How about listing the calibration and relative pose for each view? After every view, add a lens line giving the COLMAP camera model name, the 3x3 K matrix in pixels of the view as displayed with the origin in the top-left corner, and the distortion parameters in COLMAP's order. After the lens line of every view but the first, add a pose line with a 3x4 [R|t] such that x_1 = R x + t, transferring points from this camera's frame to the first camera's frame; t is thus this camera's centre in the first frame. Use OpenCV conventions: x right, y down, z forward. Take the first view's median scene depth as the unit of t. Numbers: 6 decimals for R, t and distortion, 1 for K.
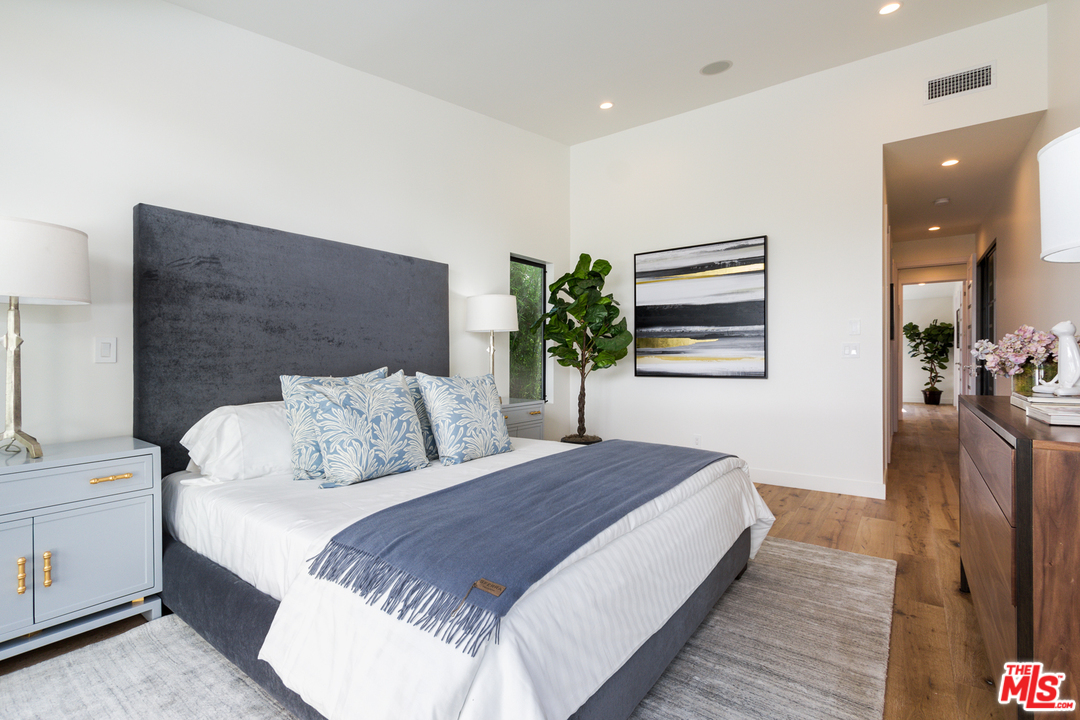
lens RADIAL K [[496.2, 0, 540.0], [0, 496.2, 360.0], [0, 0, 1]] dist [-0.000684, 0.000173]
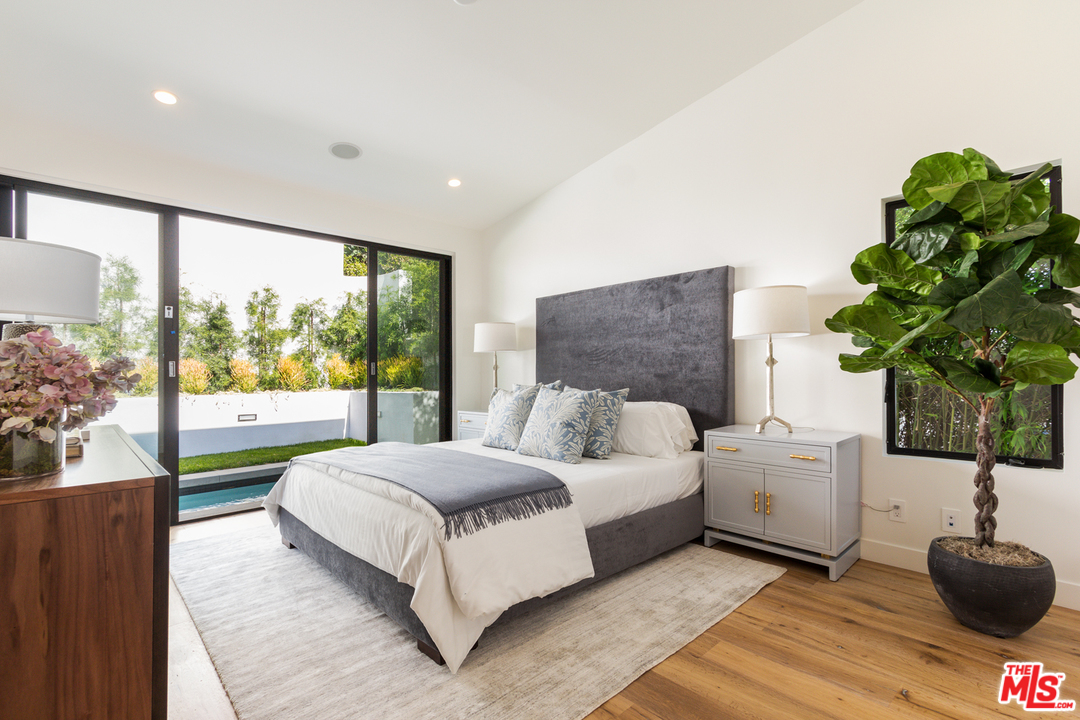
lens RADIAL K [[496.2, 0, 540.0], [0, 496.2, 360.0], [0, 0, 1]] dist [-0.000684, 0.000173]
pose [[-0.172203, -0.005819, -0.985044, 0.709725], [0.010029, 0.999920, -0.007661, -0.021956], [0.985010, -0.011198, -0.172131, 0.778448]]
